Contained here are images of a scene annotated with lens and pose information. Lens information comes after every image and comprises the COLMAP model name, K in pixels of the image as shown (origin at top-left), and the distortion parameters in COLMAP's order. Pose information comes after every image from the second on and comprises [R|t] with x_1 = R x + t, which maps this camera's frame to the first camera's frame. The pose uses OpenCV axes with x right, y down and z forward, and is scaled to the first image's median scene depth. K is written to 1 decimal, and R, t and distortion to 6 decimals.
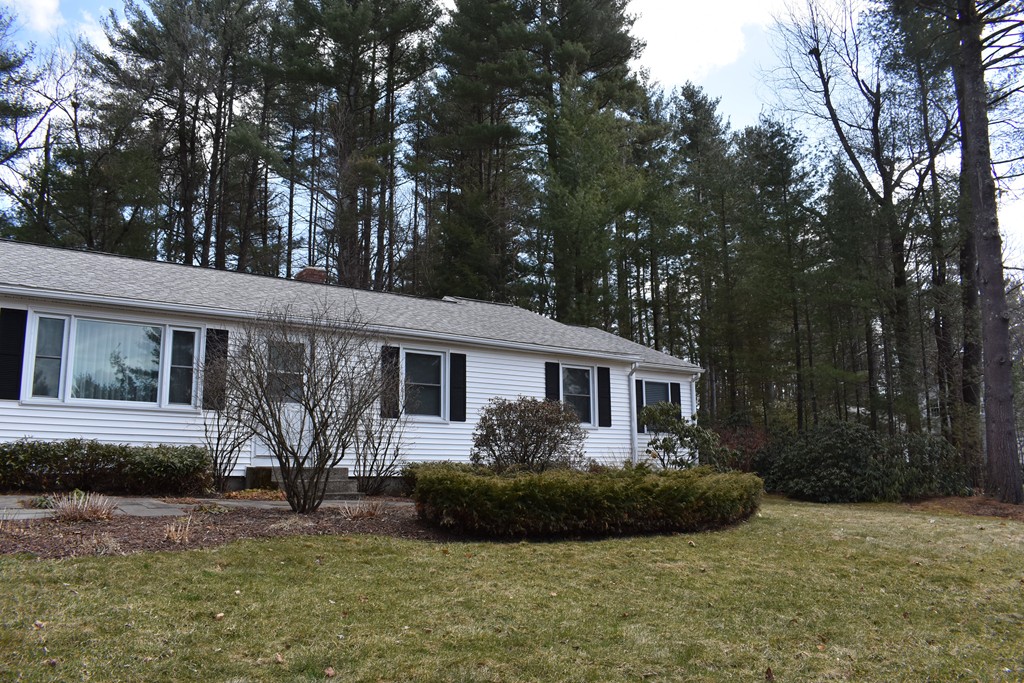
lens RADIAL K [[803.0, 0, 516.3], [0, 803.0, 339.8], [0, 0, 1]] dist [-0.093265, 0.014544]
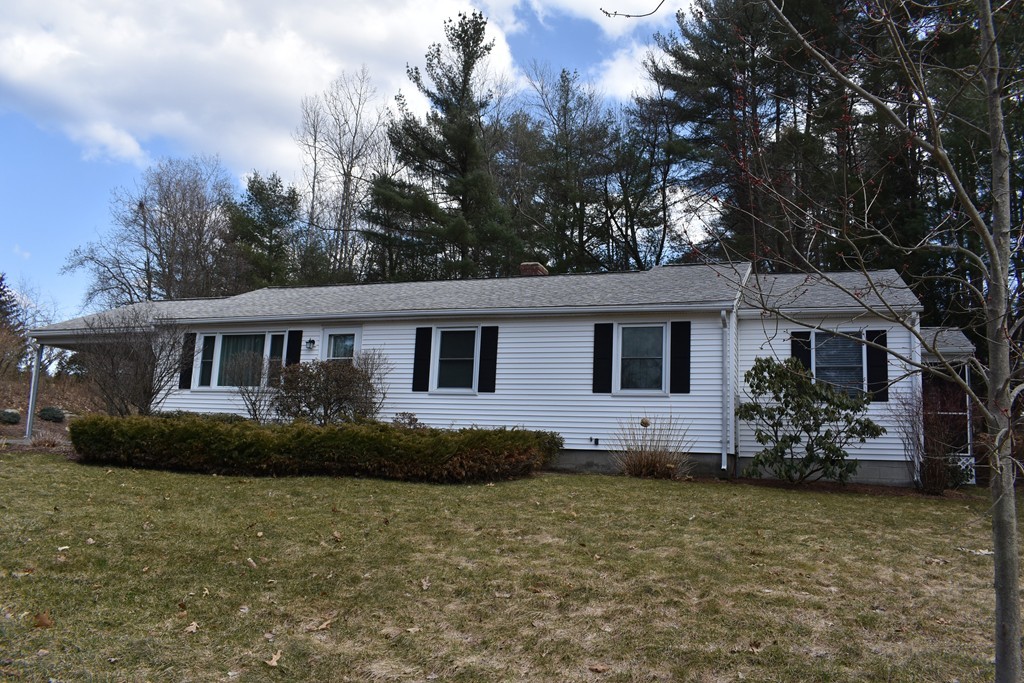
lens RADIAL K [[714.0, 0, 511.8], [0, 714.0, 344.1], [0, 0, 1]] dist [-0.043169, 0.001595]
pose [[0.594123, -0.088561, -0.799484, 0.587022], [0.099550, 0.994375, -0.036171, 0.066052], [0.798190, -0.058099, 0.599597, 0.415099]]
